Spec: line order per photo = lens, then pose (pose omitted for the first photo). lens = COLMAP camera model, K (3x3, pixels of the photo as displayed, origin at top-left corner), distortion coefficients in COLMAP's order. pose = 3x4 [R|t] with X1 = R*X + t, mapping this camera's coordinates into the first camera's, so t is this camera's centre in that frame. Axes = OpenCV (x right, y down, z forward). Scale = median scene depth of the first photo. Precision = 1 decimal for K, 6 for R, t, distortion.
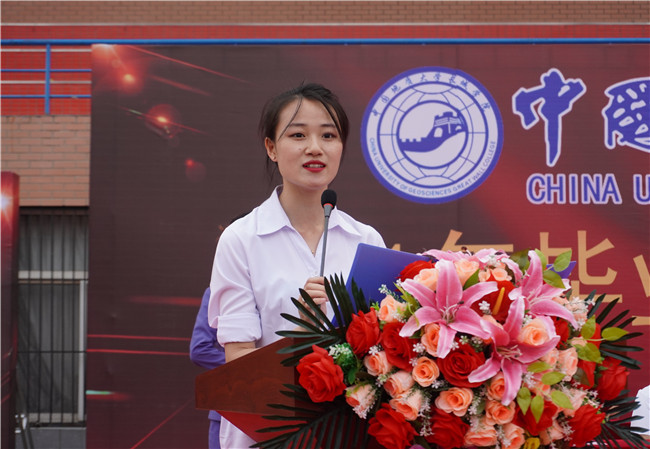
lens RADIAL K [[1455.6, 0, 325.0], [0, 1455.6, 224.5], [0, 0, 1]] dist [-0.079500, -0.325943]
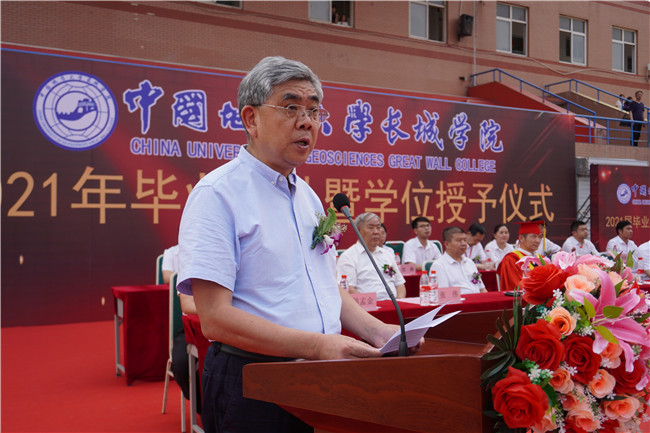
lens RADIAL K [[659.1, 0, 325.0], [0, 659.1, 216.5], [0, 0, 1]] dist [-0.000192, -0.014820]
pose [[0.859634, 0.005659, 0.510879, -0.073204], [-0.049661, 0.996129, 0.072528, -0.008001], [-0.508491, -0.087719, 0.856588, 0.163843]]
